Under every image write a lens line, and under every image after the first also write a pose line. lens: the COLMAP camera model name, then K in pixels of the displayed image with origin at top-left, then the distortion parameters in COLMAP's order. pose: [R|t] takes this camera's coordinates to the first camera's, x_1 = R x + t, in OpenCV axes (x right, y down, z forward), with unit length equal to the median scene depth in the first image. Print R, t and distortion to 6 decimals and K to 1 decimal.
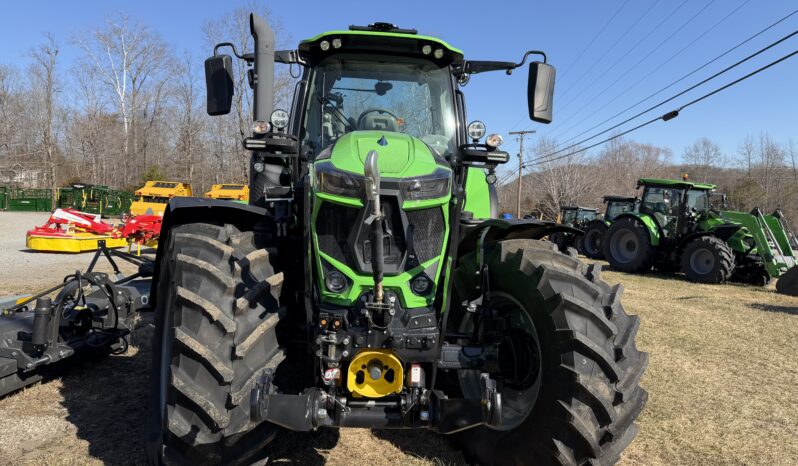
lens RADIAL K [[524.8, 0, 399.0], [0, 524.8, 233.0], [0, 0, 1]] dist [0.100795, -0.135268]
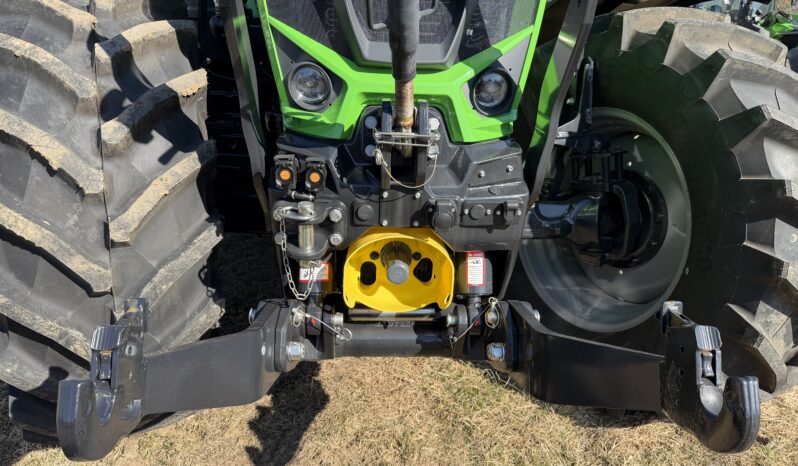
lens RADIAL K [[524.8, 0, 399.0], [0, 524.8, 233.0], [0, 0, 1]] dist [0.100795, -0.135268]
pose [[0.999939, -0.005274, -0.009733, -0.037995], [0.008125, 0.946833, 0.321622, 0.067262], [0.007519, -0.321681, 0.946818, 0.527120]]
